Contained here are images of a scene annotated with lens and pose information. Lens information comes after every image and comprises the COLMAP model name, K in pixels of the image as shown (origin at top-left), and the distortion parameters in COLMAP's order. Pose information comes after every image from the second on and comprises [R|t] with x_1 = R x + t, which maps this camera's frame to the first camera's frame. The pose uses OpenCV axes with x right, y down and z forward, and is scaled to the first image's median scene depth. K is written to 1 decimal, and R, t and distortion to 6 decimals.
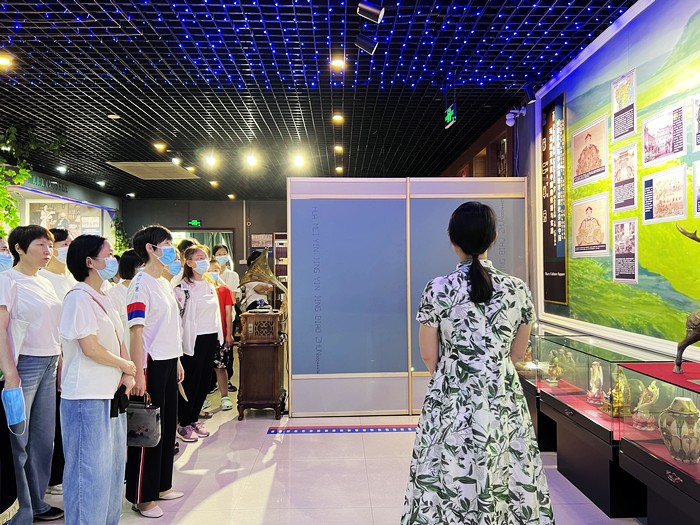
lens RADIAL K [[523.8, 0, 351.3], [0, 523.8, 264.9], [0, 0, 1]] dist [0.009010, 0.000858]
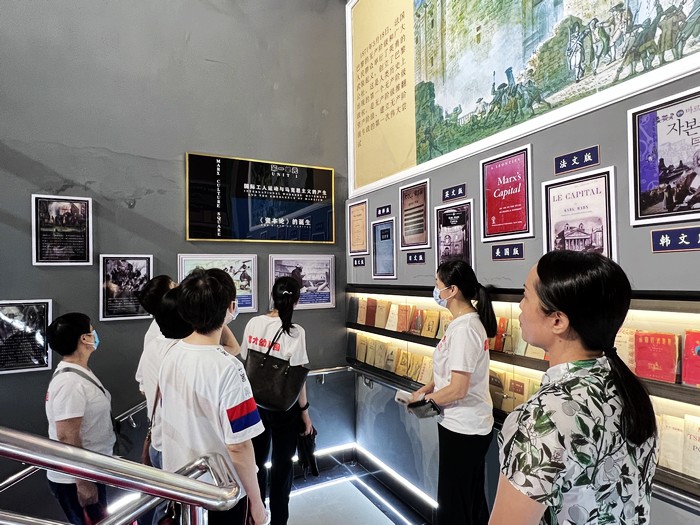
lens RADIAL K [[409.8, 0, 350.5], [0, 409.8, 265.3], [0, 0, 1]] dist [-0.002109, -0.000683]
pose [[0.890157, 0.002487, 0.455647, -0.191338], [0.009461, 0.999669, -0.023940, -0.098368], [-0.455556, 0.025621, 0.889839, 0.758114]]
